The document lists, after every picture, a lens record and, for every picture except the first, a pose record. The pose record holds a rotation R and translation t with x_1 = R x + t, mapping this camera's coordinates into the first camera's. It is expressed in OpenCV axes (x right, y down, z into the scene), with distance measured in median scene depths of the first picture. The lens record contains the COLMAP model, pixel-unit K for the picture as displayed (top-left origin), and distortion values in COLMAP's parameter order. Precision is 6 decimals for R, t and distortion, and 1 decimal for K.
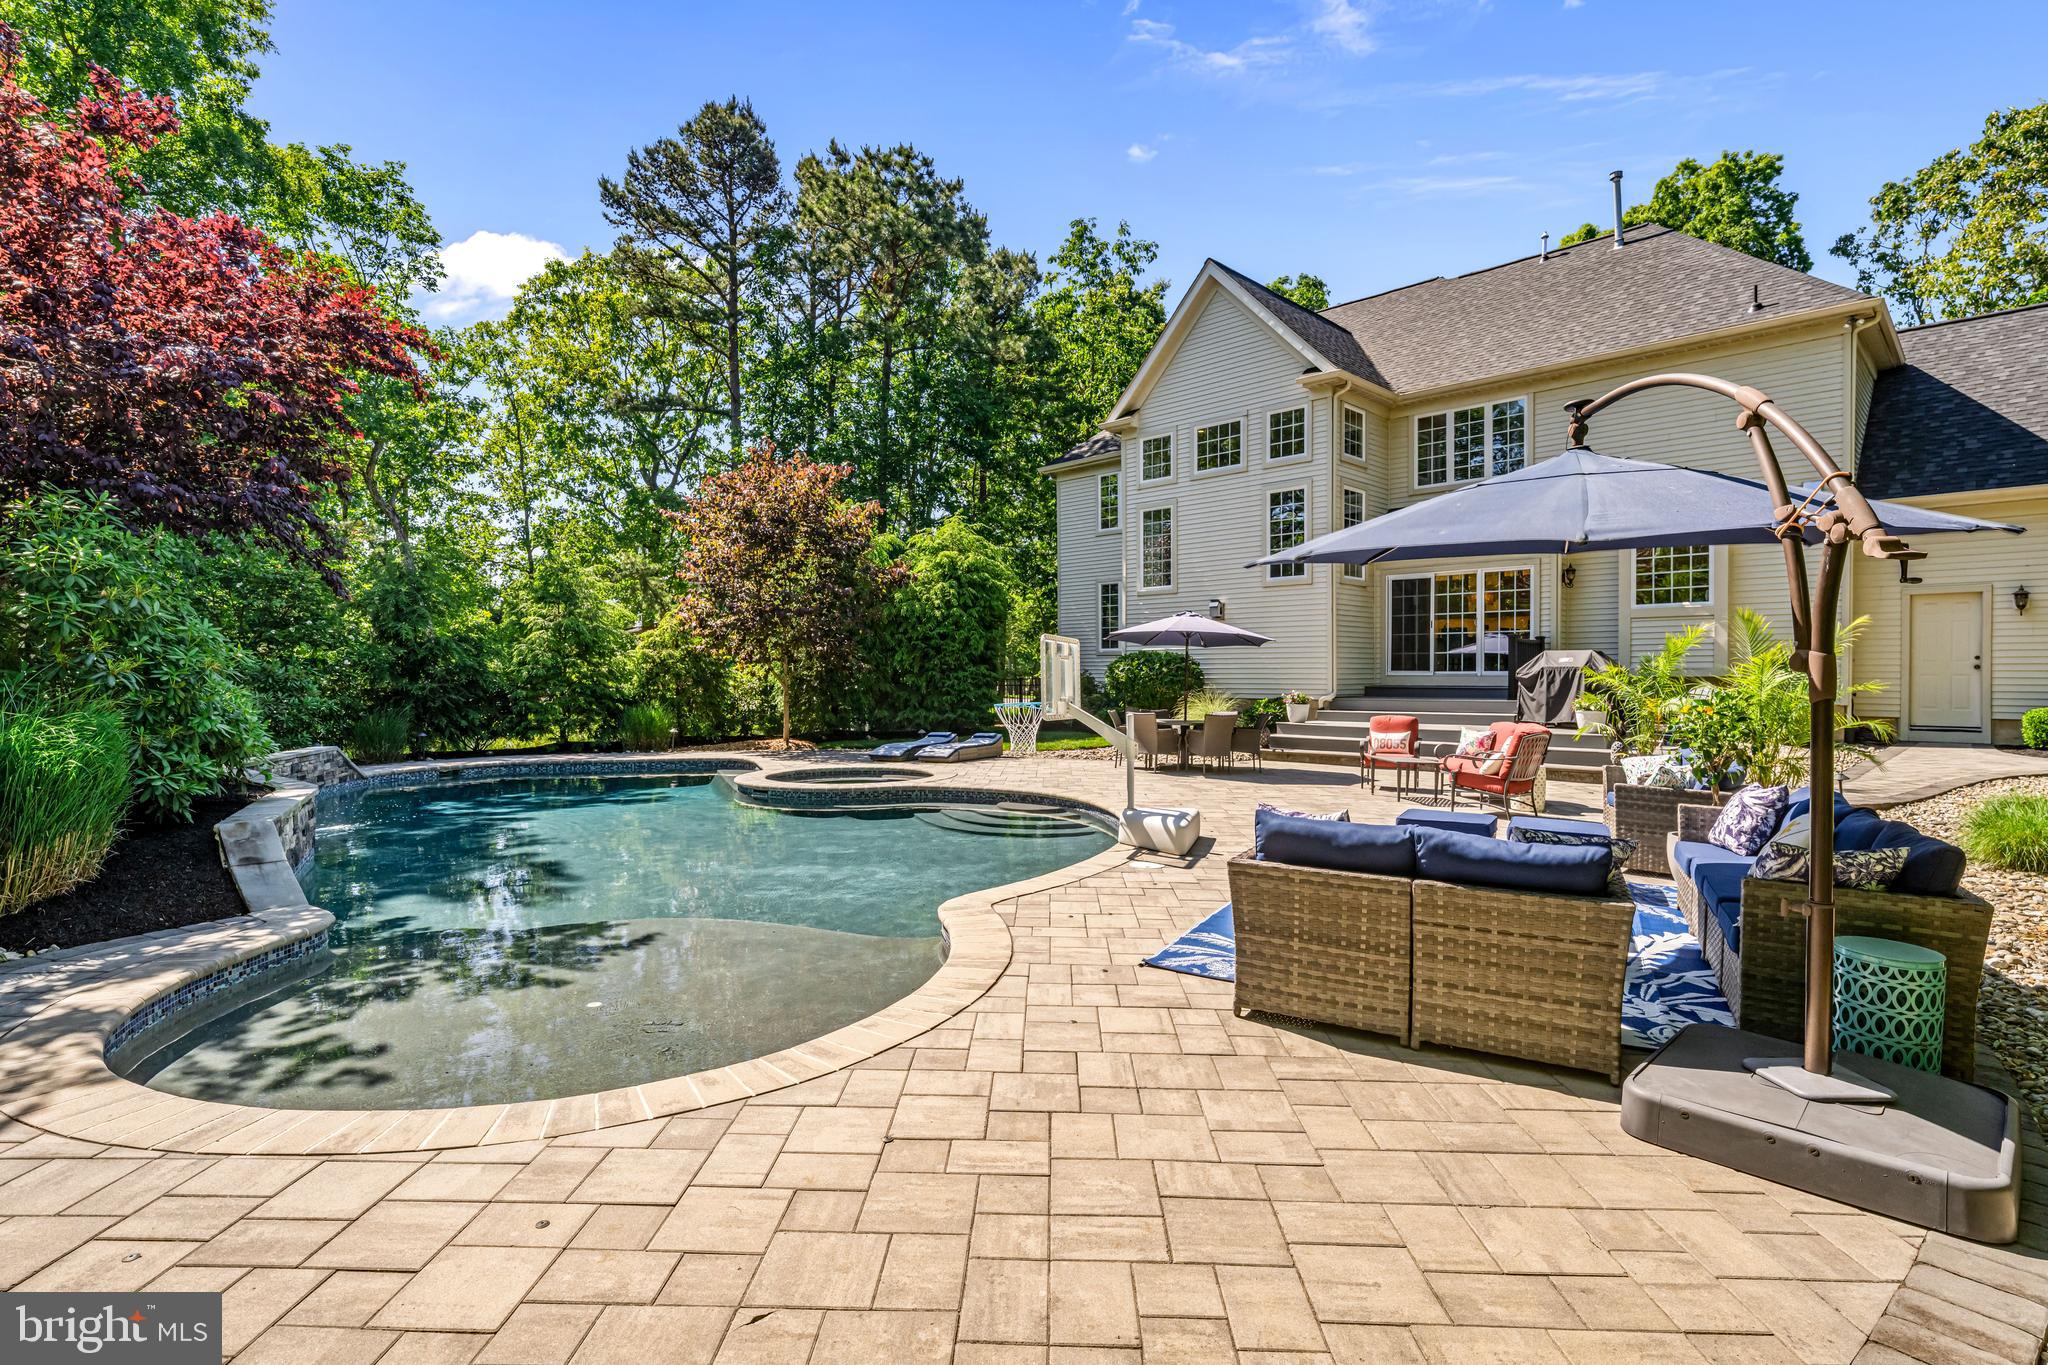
lens RADIAL K [[972.5, 0, 1024.0], [0, 972.5, 682.5], [0, 0, 1]] dist [0.004121, 0.000700]
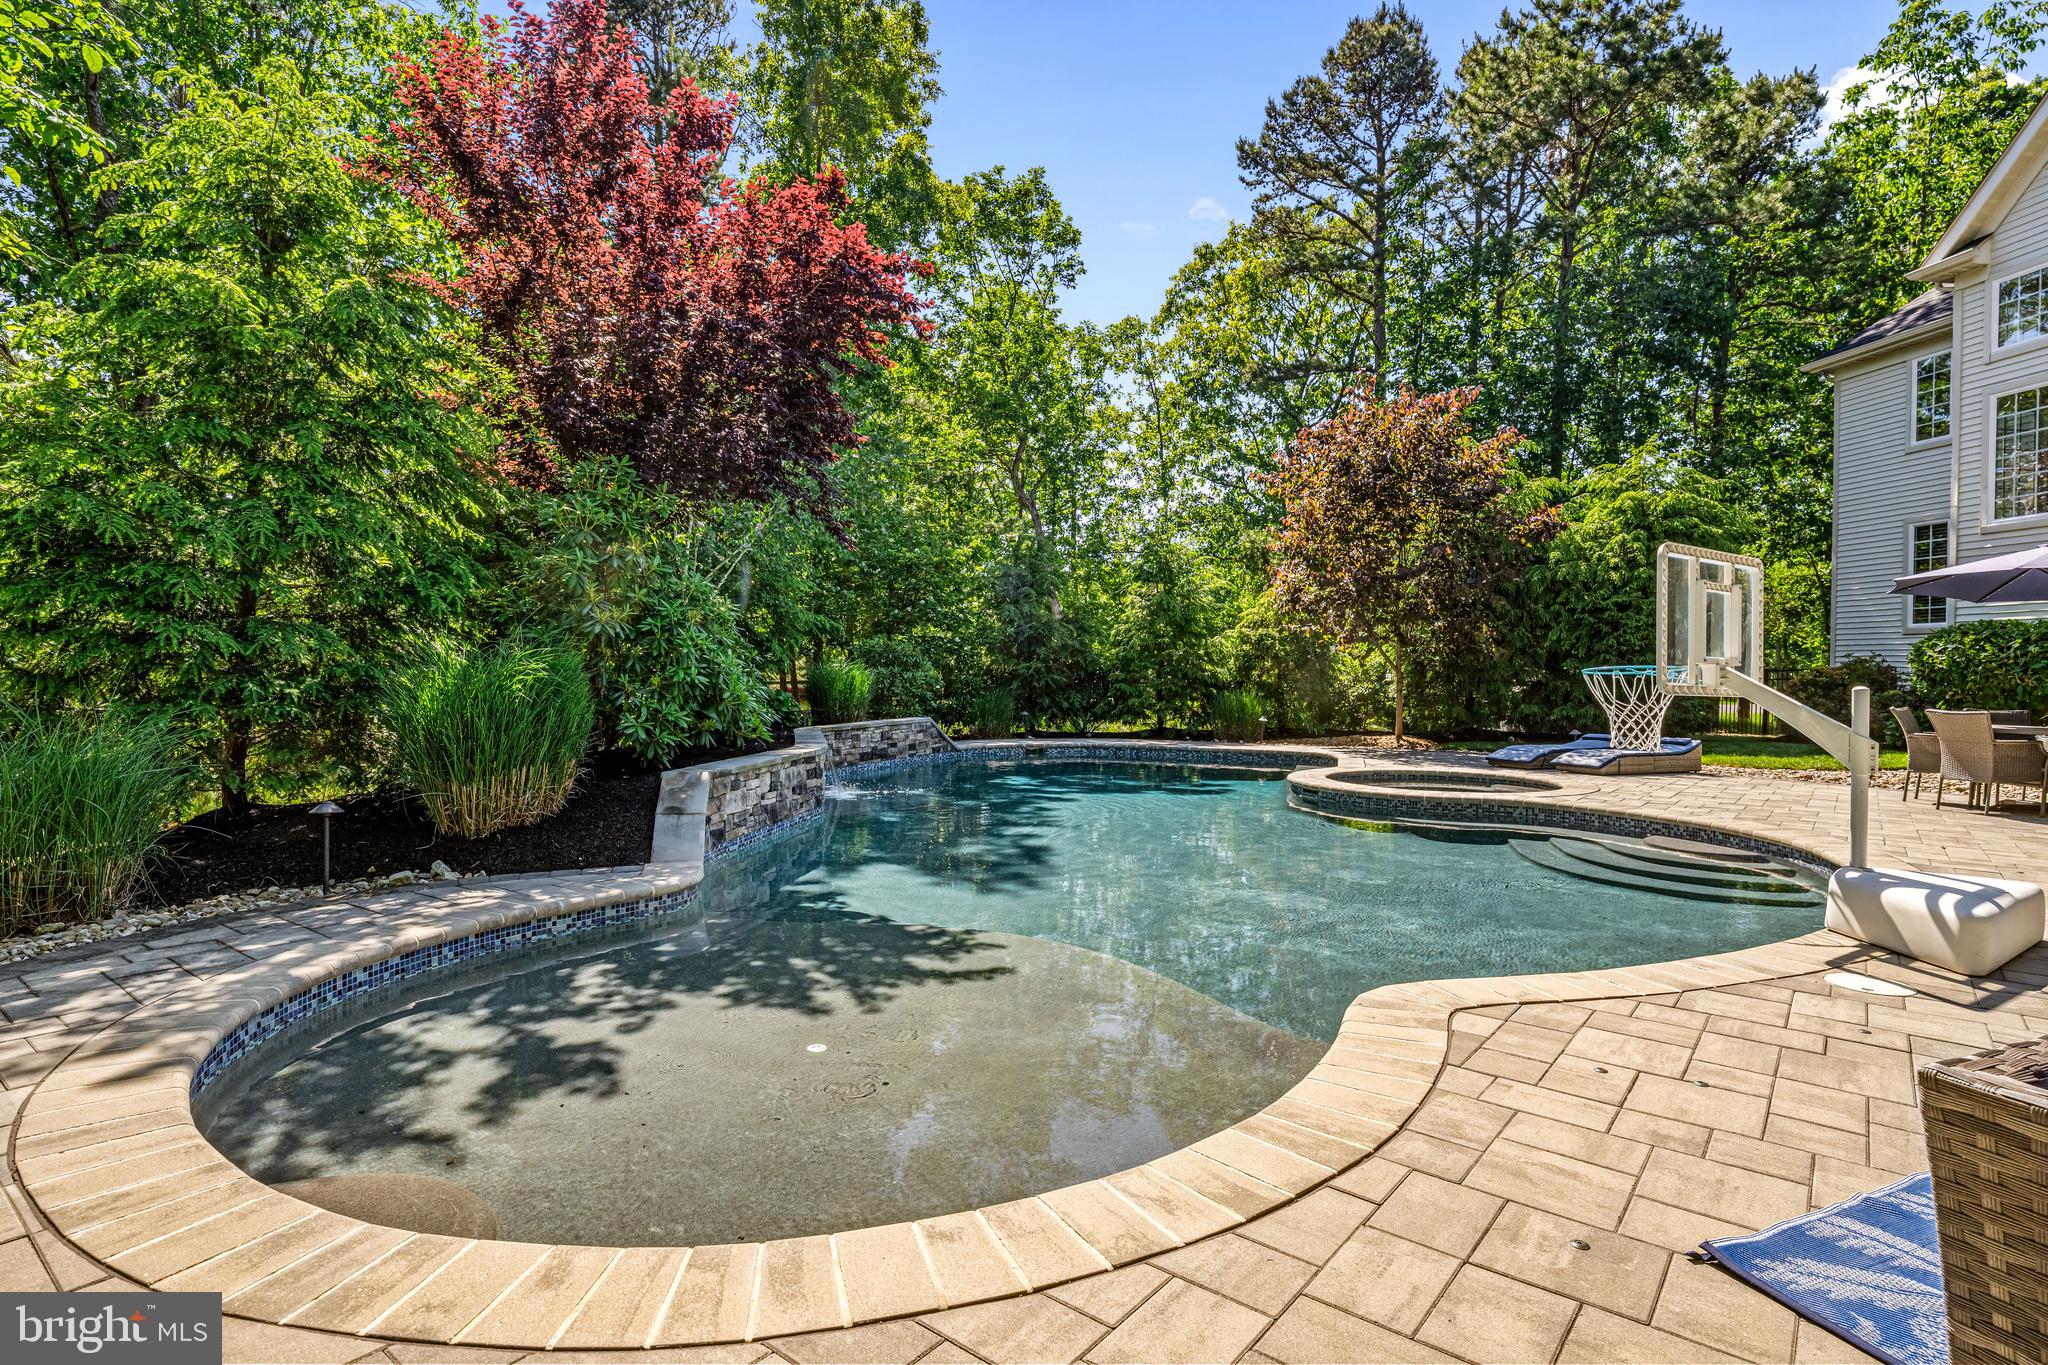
lens RADIAL K [[1040.1, 0, 1030.9], [0, 1040.1, 687.7], [0, 0, 1]] dist [0.002641, 0.000228]
pose [[0.801287, 0.017689, -0.598019, 0.032281], [-0.013832, 0.999843, 0.011042, 0.011970], [0.598121, -0.000576, 0.801406, 0.104632]]
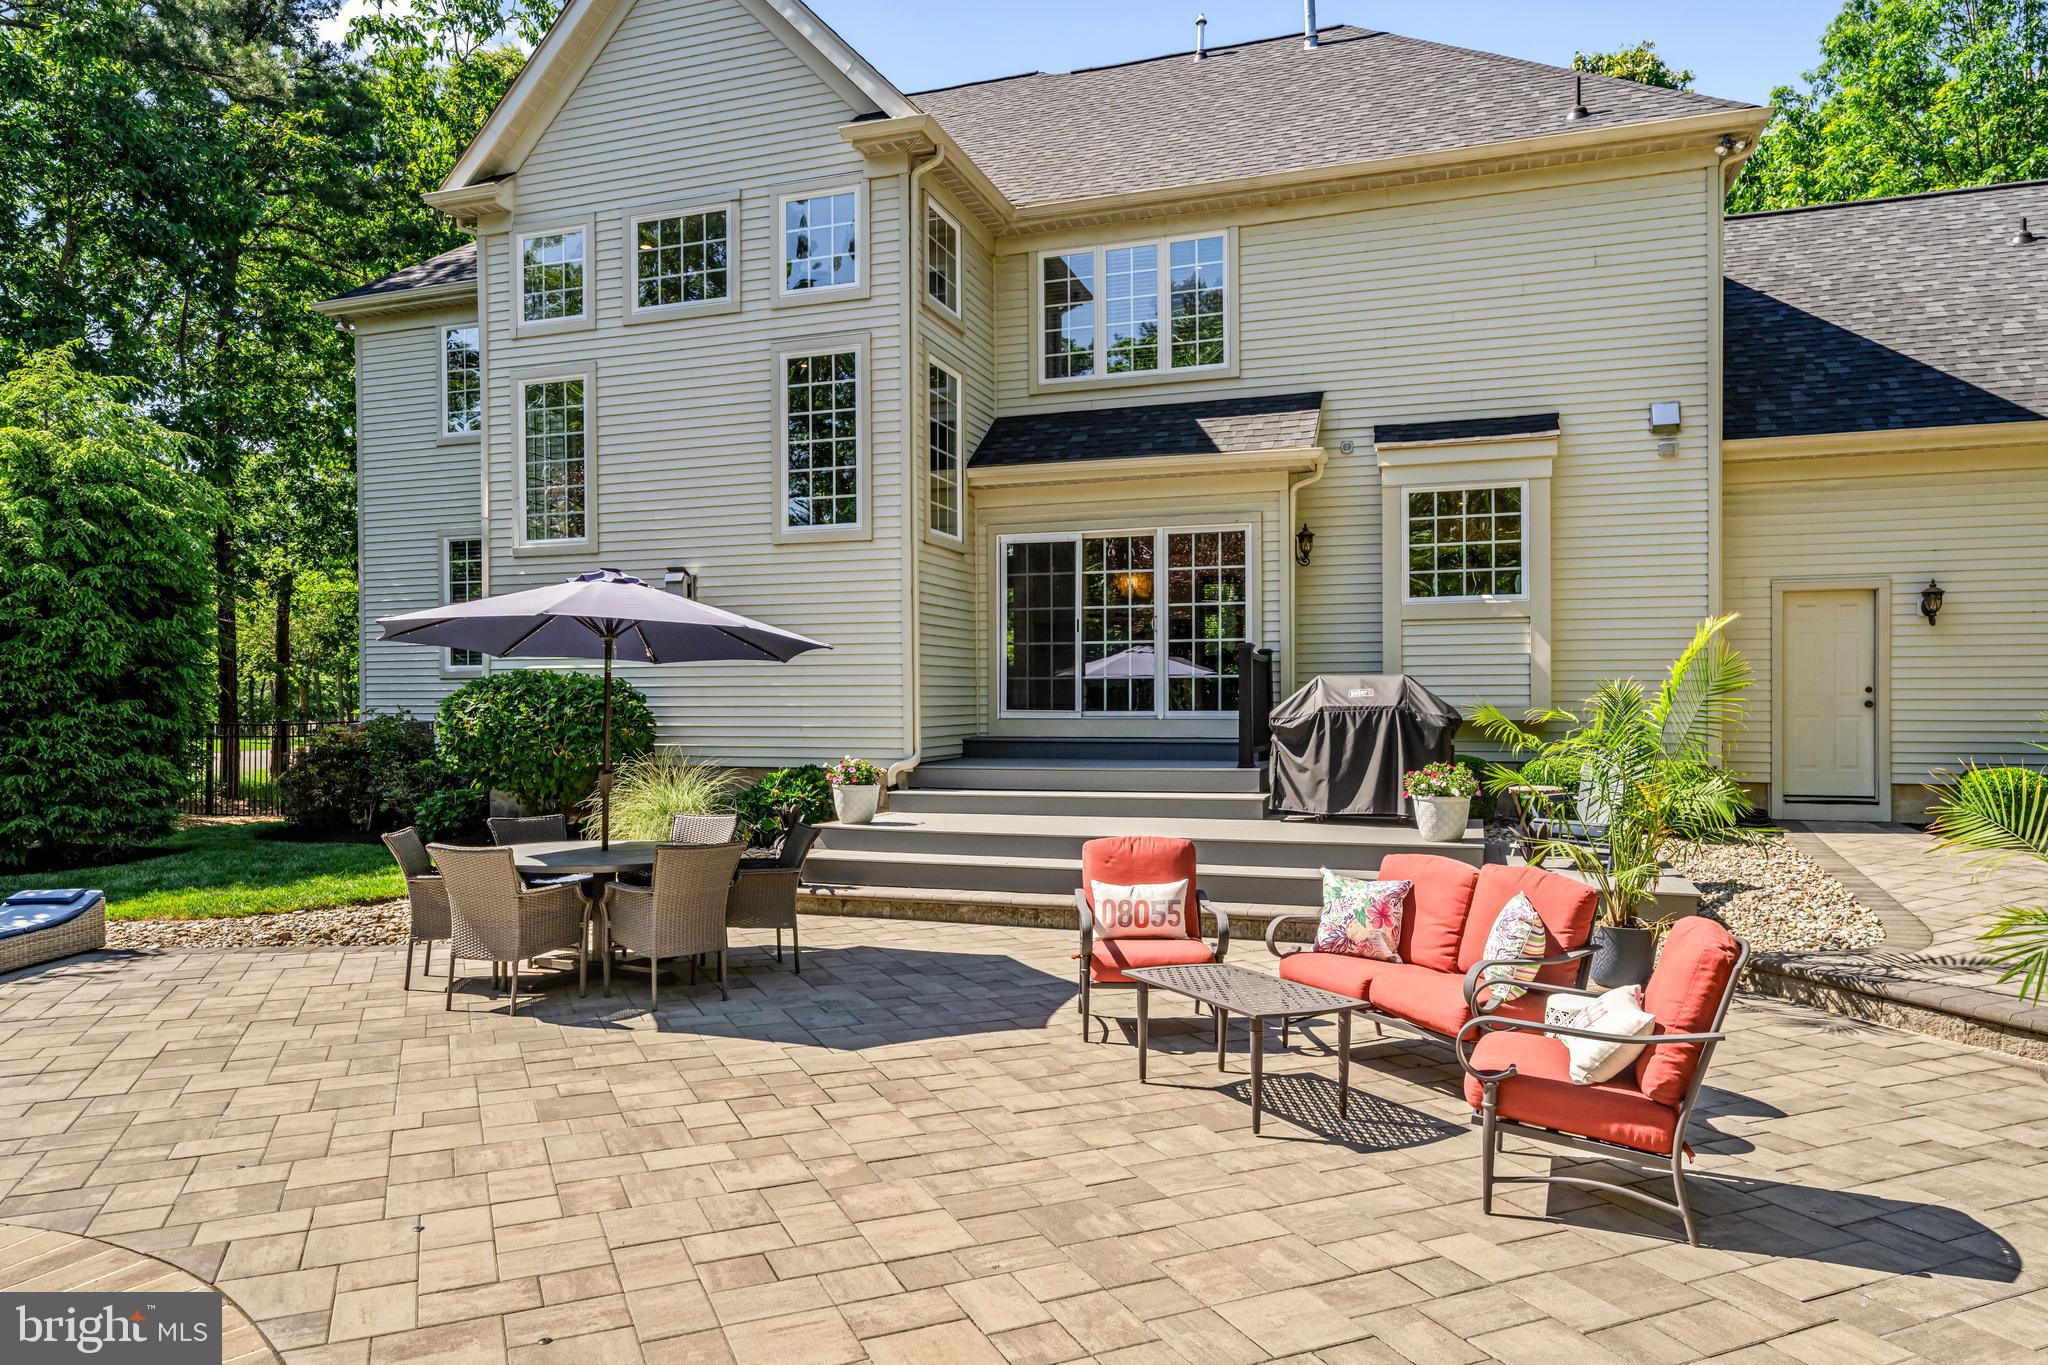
lens RADIAL K [[1278.2, 0, 1034.5], [0, 1278.2, 703.7], [0, 0, 1]] dist [0.005563, 0.002826]
pose [[0.891297, -0.005251, 0.453389, 0.063381], [0.008229, 0.999956, -0.004596, -0.011672], [-0.453345, 0.007828, 0.891301, 0.339727]]
